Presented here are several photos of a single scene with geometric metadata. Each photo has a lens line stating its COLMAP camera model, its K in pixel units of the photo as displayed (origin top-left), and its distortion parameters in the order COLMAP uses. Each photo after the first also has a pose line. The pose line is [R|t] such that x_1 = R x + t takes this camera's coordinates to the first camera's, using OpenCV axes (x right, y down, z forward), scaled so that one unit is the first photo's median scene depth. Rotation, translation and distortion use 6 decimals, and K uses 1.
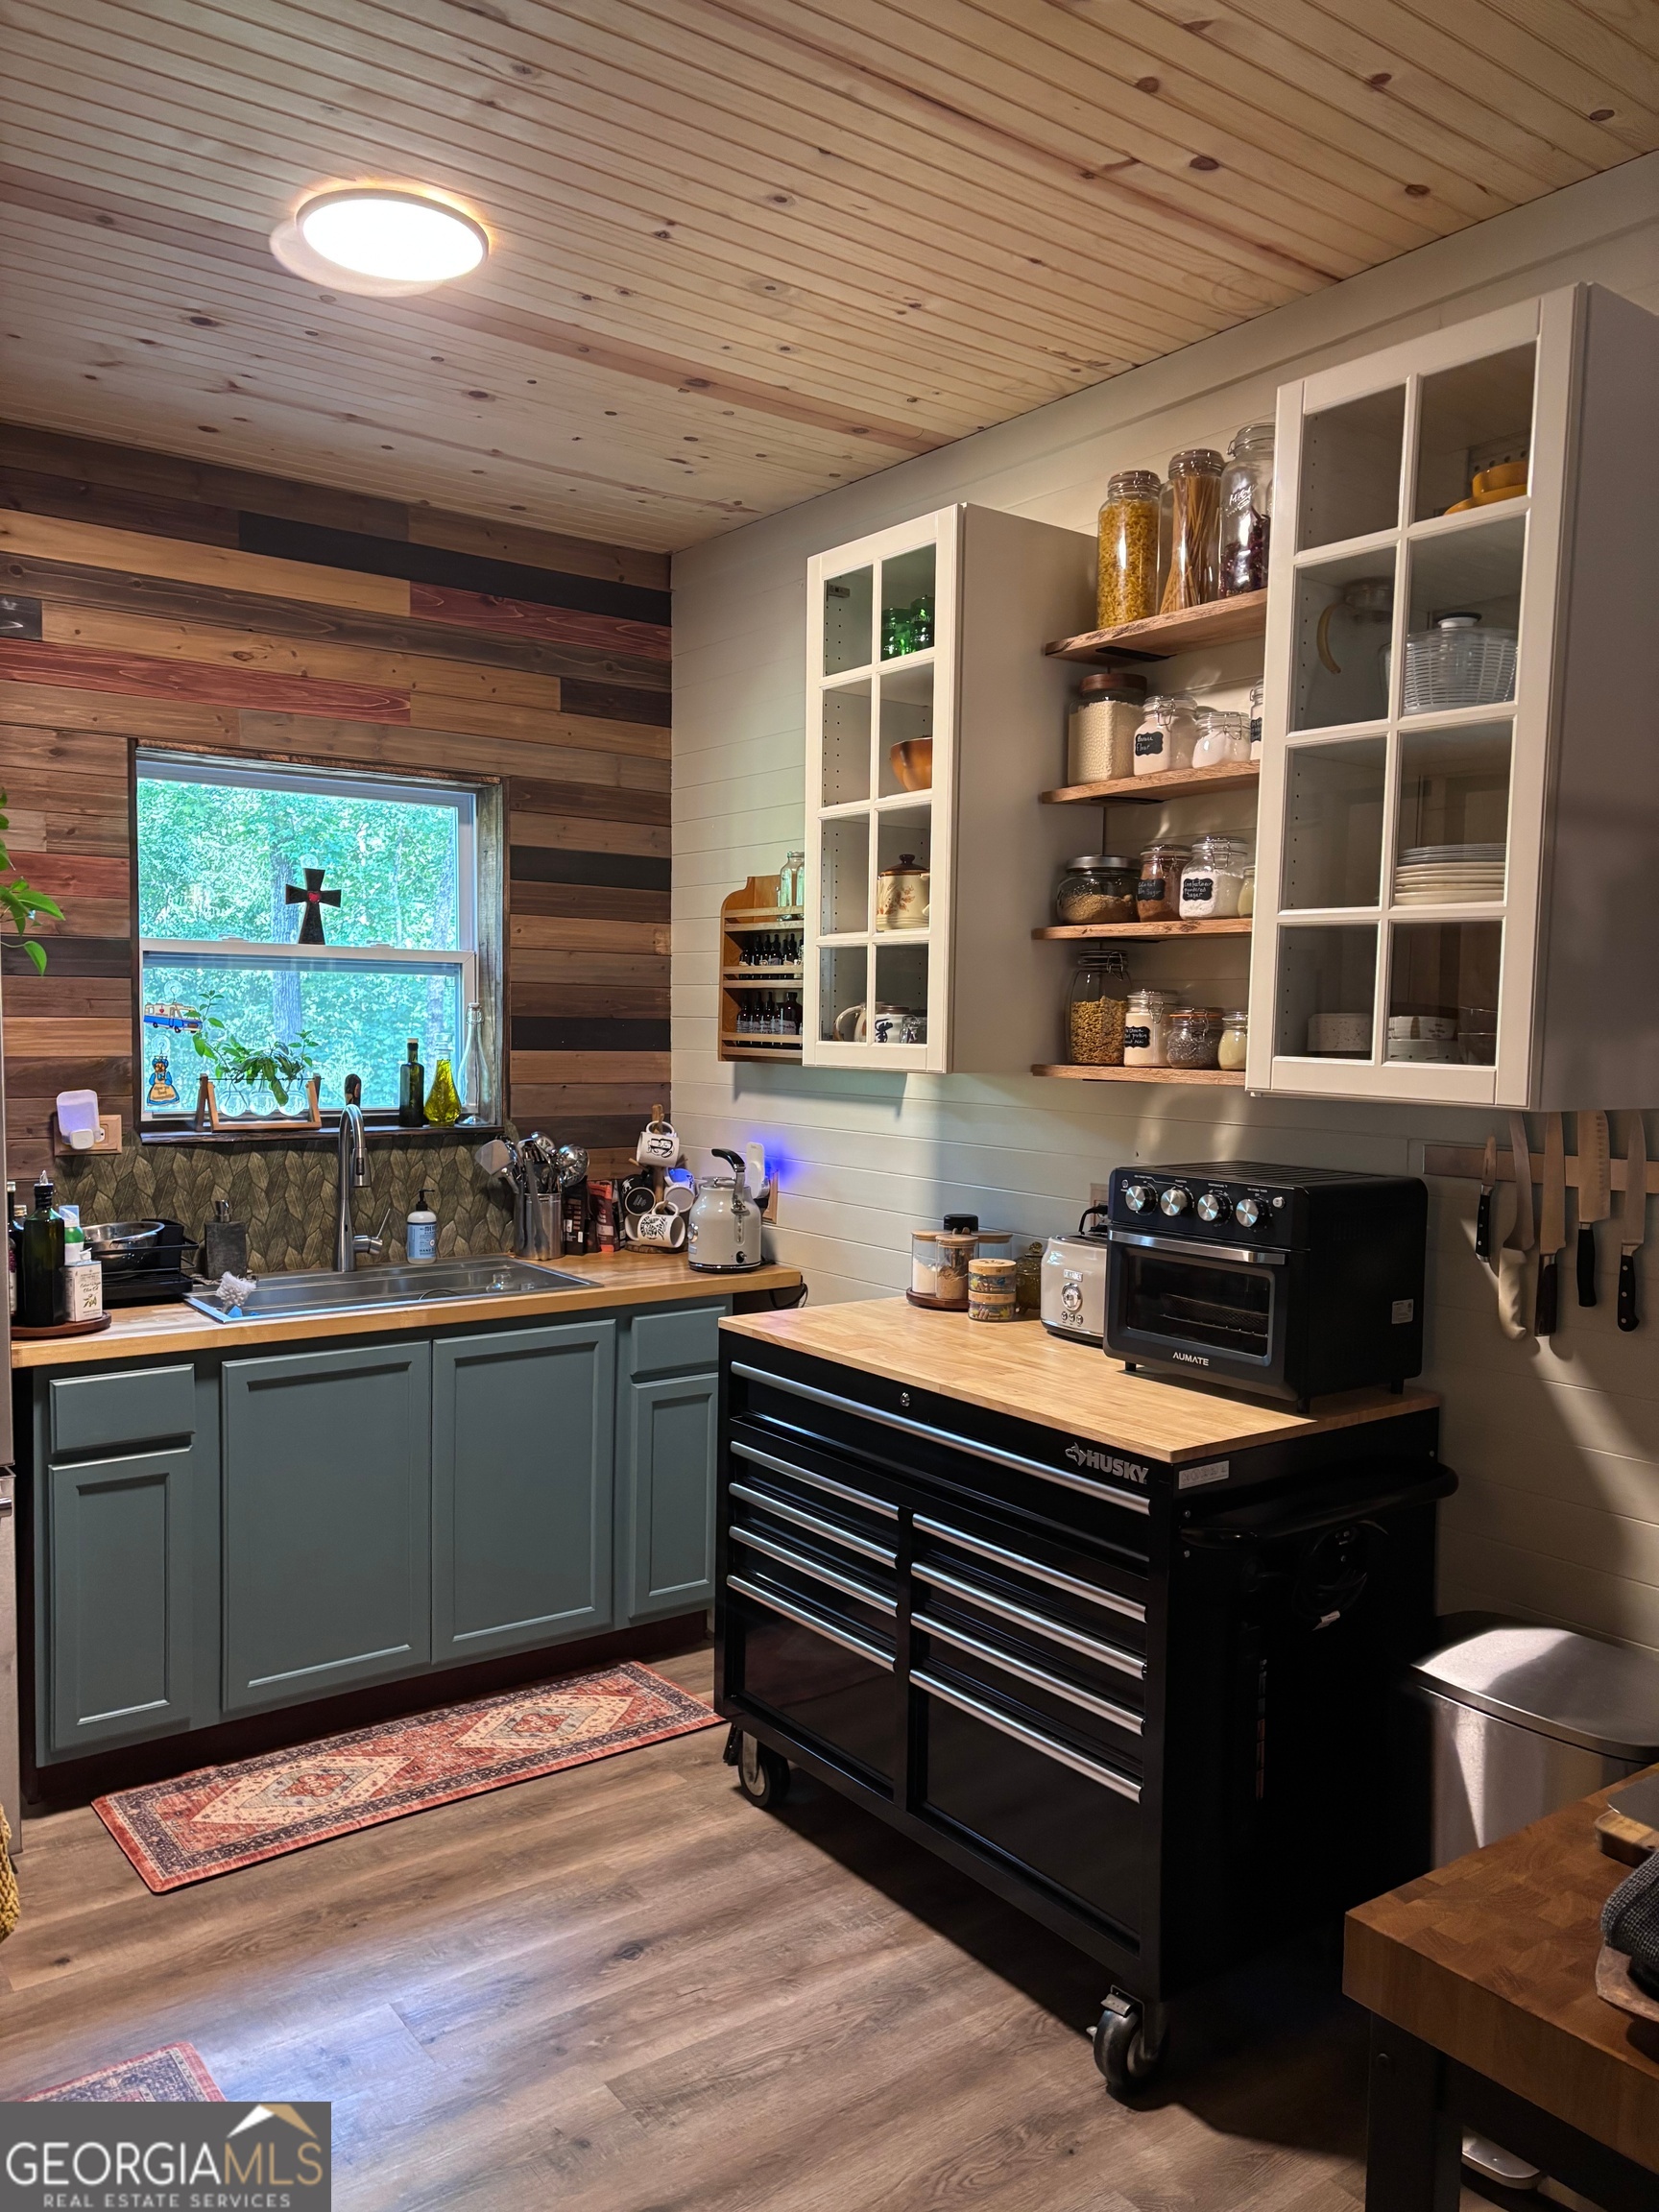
lens RADIAL K [[1651.3, 0, 827.5], [0, 1651.3, 1118.3], [0, 0, 1]] dist [0.002938, -0.002717]
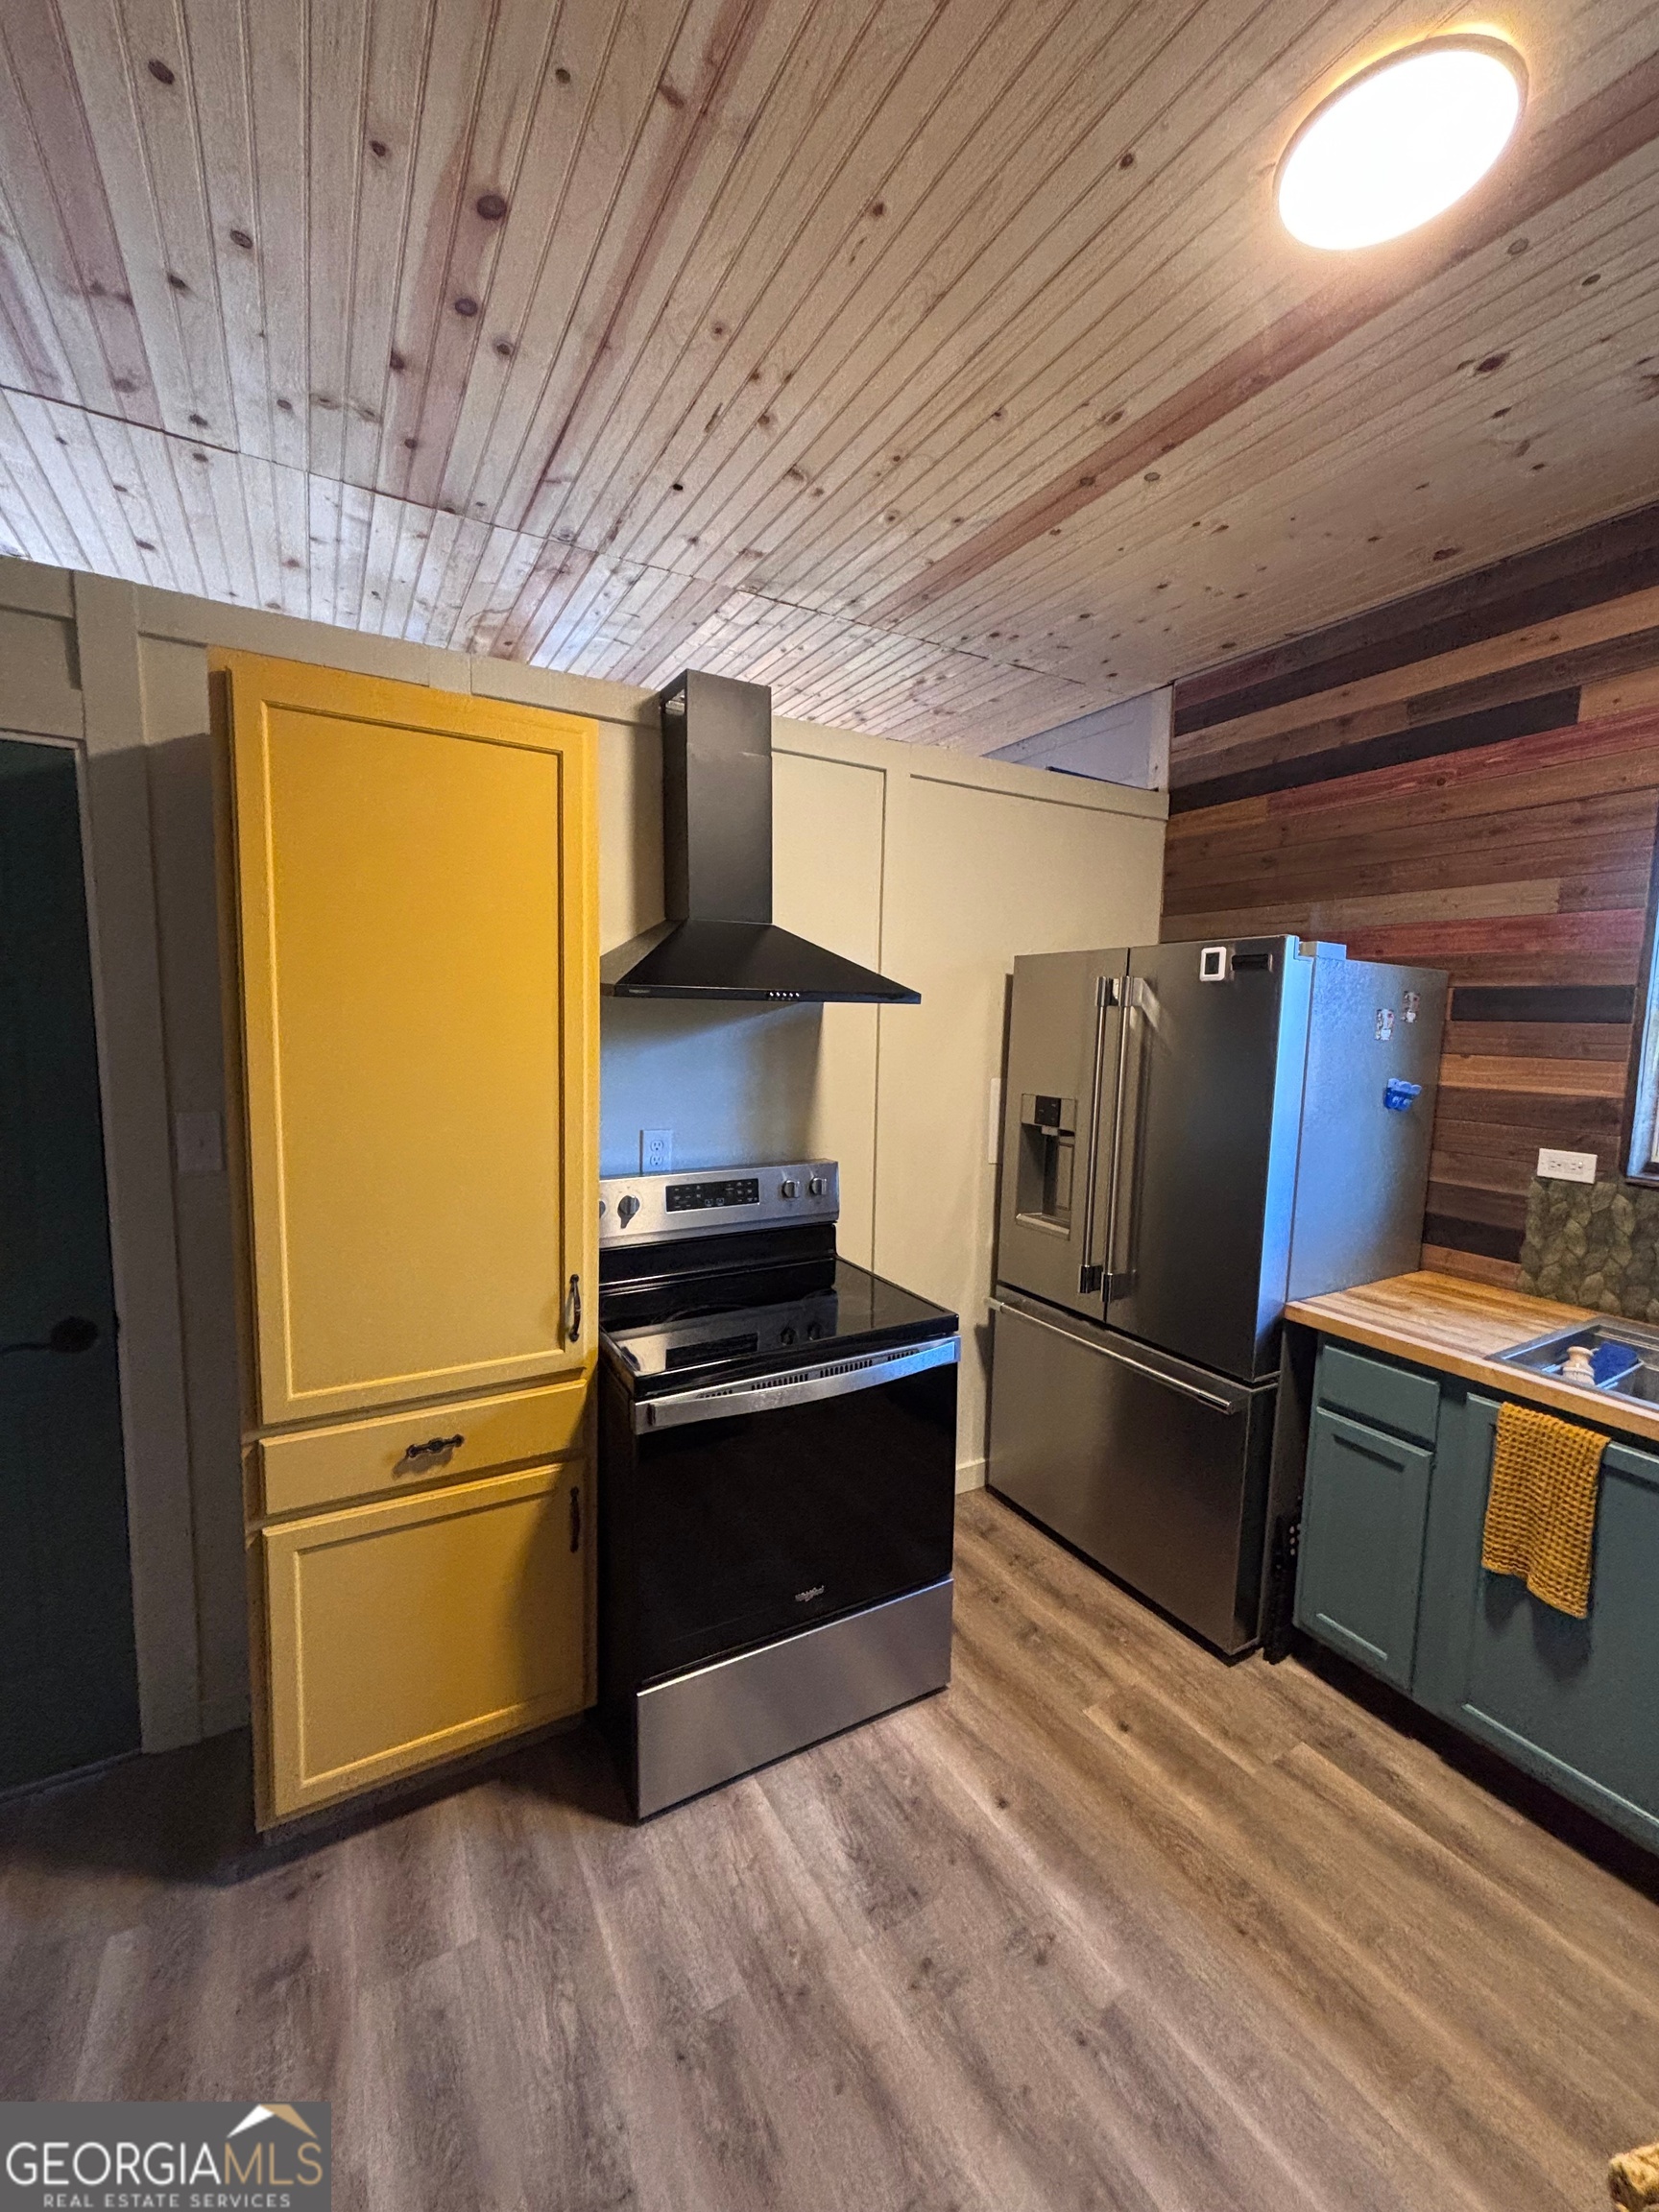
lens RADIAL K [[886.8, 0, 831.6], [0, 886.8, 1104.6], [0, 0, 1]] dist [-0.001038, 0.000012]
pose [[-0.106213, 0.086466, -0.990577, 0.195185], [-0.081645, 0.992090, 0.095353, -0.048460], [0.990986, 0.091004, -0.098313, 0.584947]]
